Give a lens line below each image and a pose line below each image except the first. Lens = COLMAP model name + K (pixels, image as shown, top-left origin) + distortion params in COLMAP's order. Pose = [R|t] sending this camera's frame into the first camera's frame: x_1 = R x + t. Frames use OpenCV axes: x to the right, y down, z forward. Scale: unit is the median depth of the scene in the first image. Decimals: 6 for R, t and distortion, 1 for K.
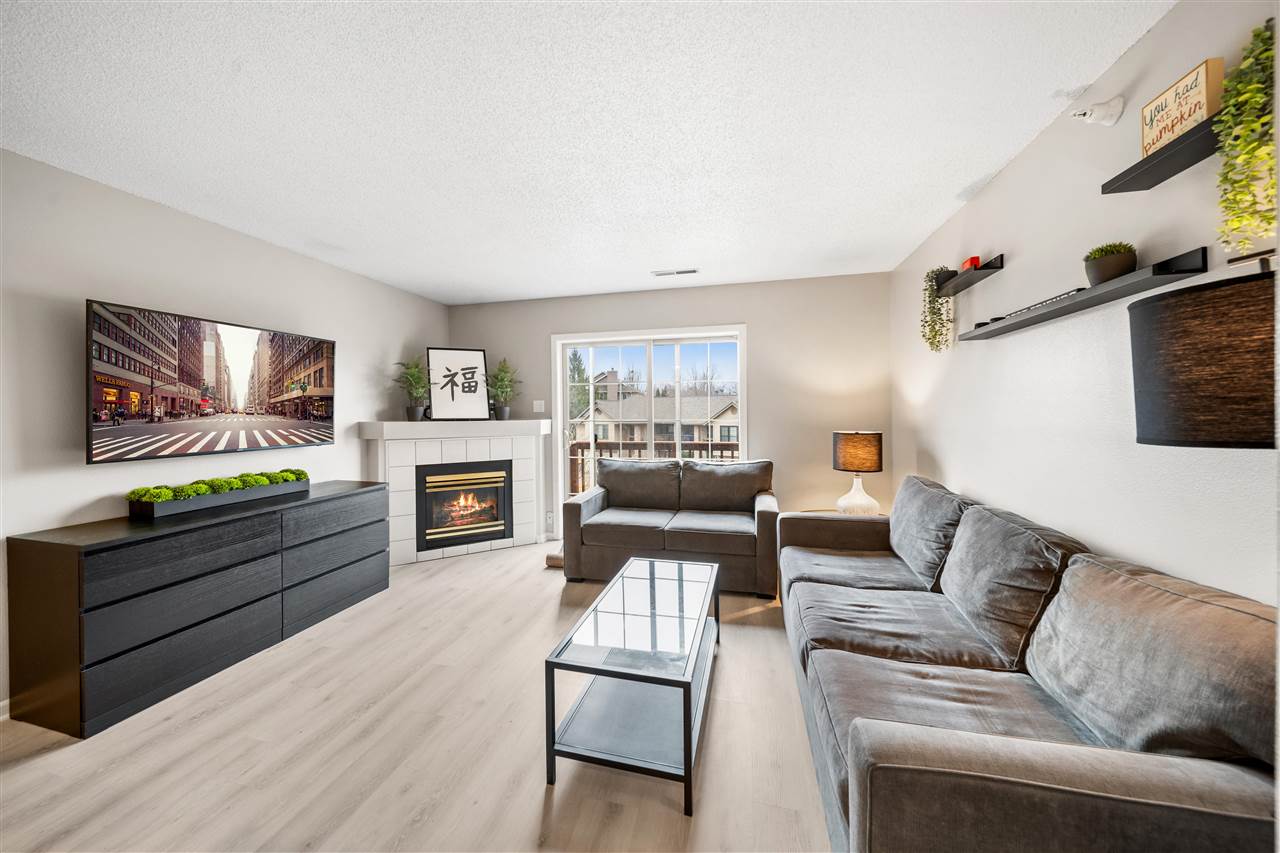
lens RADIAL K [[455.4, 0, 628.6], [0, 455.4, 416.4], [0, 0, 1]] dist [-0.000222, 0.000000]
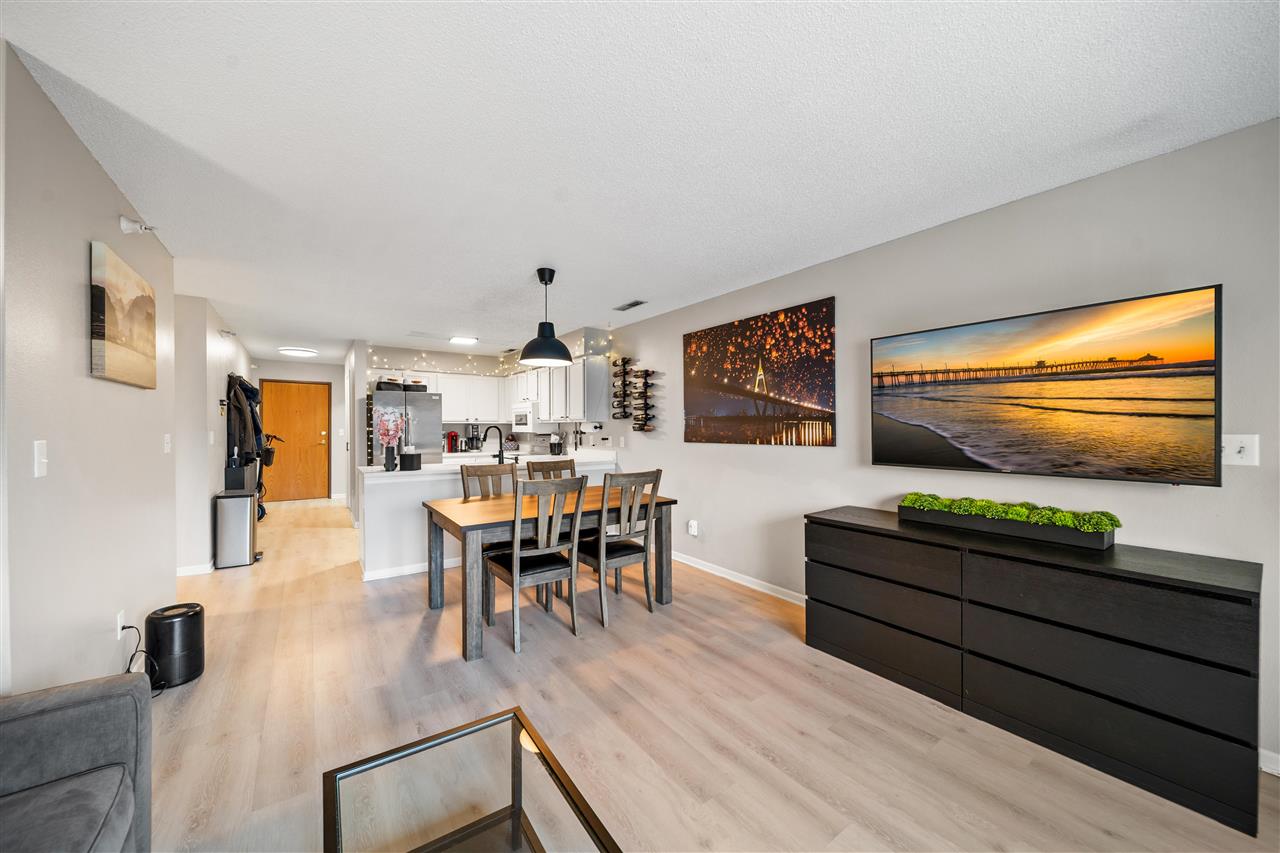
lens RADIAL K [[456.6, 0, 635.1], [0, 456.6, 428.5], [0, 0, 1]] dist [-0.002707, -0.000065]
pose [[-0.644269, 0.010108, -0.764732, 0.148043], [-0.002063, 0.999886, 0.014954, -0.010323], [0.764796, 0.011212, -0.644175, 0.735242]]
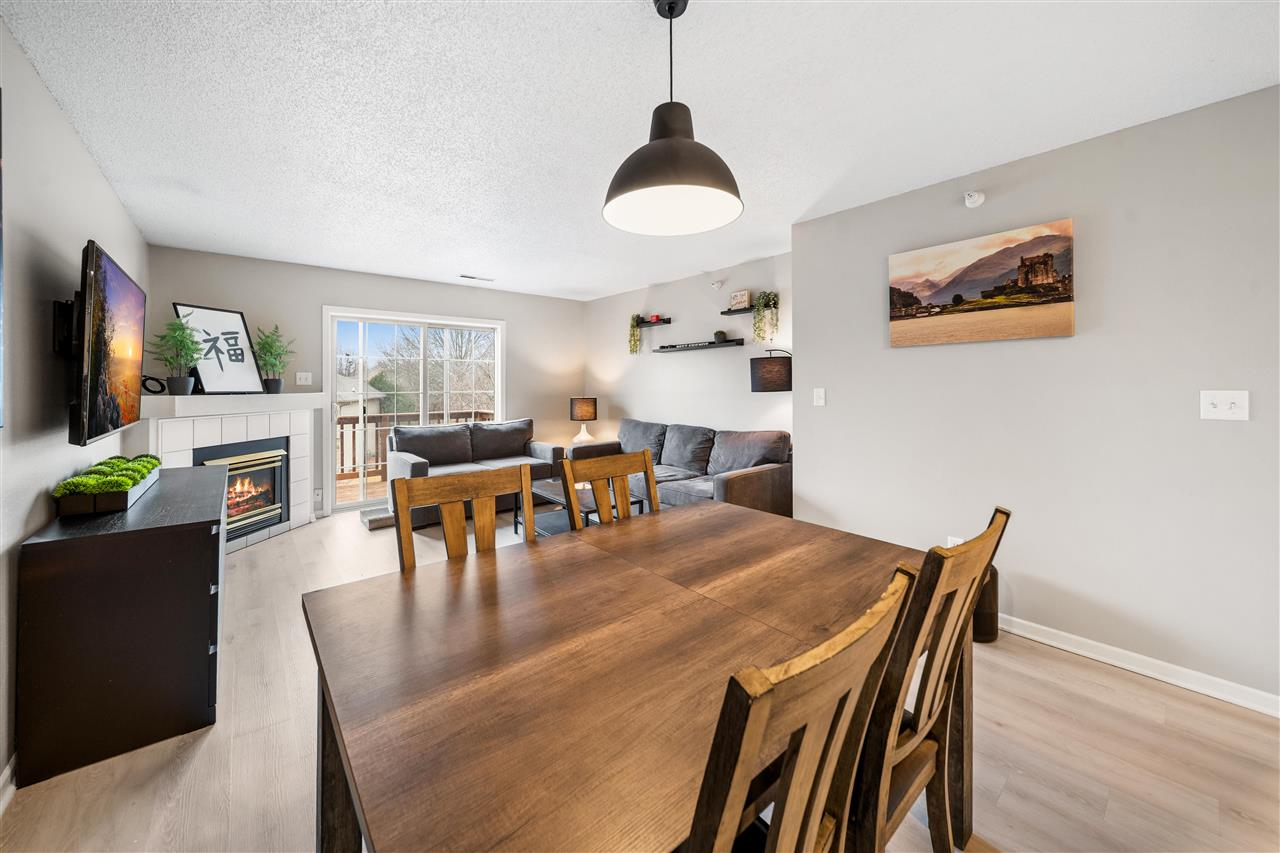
lens RADIAL K [[468.4, 0, 633.4], [0, 468.4, 383.2], [0, 0, 1]] dist [-0.001037, -0.000043]
pose [[0.582286, 0.007836, 0.812947, -0.711674], [0.007146, 0.999866, -0.014756, 0.007706], [-0.812953, 0.014401, 0.582151, -0.140059]]
